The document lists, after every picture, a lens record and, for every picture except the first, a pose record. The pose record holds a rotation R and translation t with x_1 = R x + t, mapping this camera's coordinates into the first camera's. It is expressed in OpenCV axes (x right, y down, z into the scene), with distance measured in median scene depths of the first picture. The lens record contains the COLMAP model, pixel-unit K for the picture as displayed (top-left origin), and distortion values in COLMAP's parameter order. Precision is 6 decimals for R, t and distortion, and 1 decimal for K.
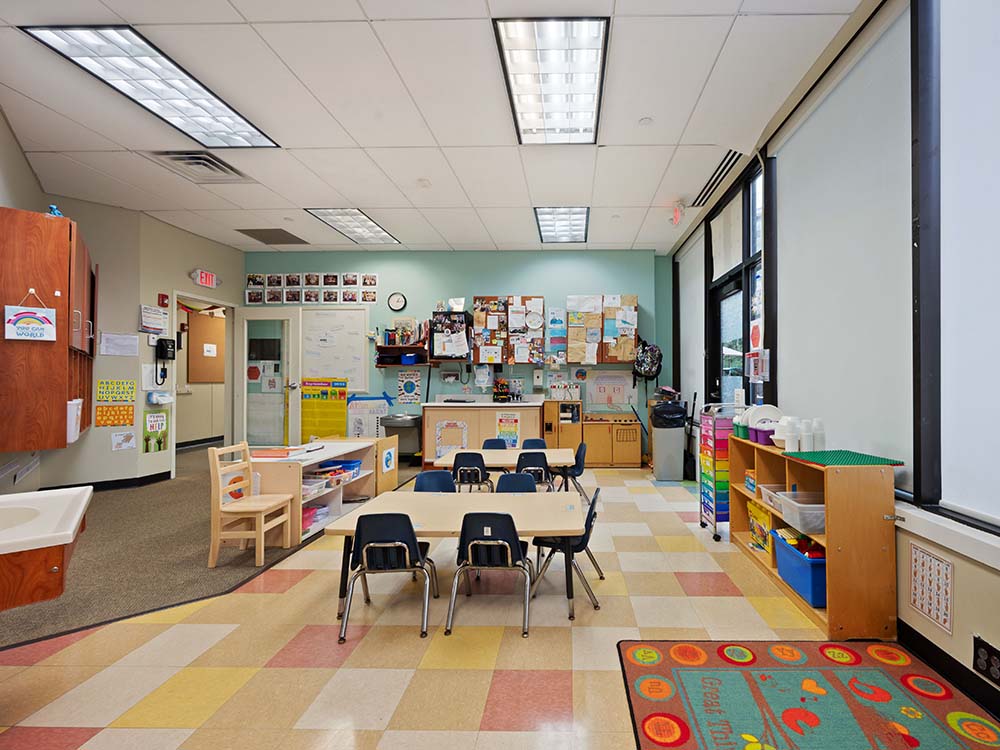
lens RADIAL K [[456.7, 0, 500.0], [0, 456.7, 375.0], [0, 0, 1]] dist [-0.000216, -0.000968]
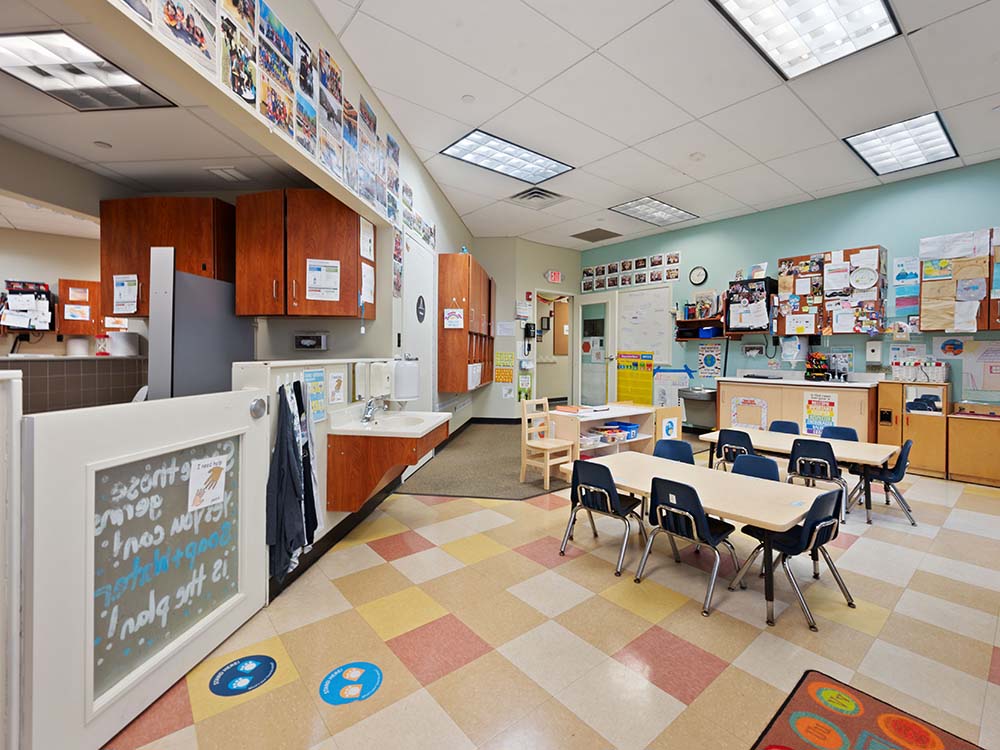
lens RADIAL K [[447.9, 0, 500.2], [0, 447.9, 355.0], [0, 0, 1]] dist [-0.000949, -0.000472]
pose [[0.647567, 0.009139, -0.761954, 0.256352], [-0.000517, 0.999933, 0.011554, 0.003363], [0.762008, -0.007087, 0.647528, 0.026992]]
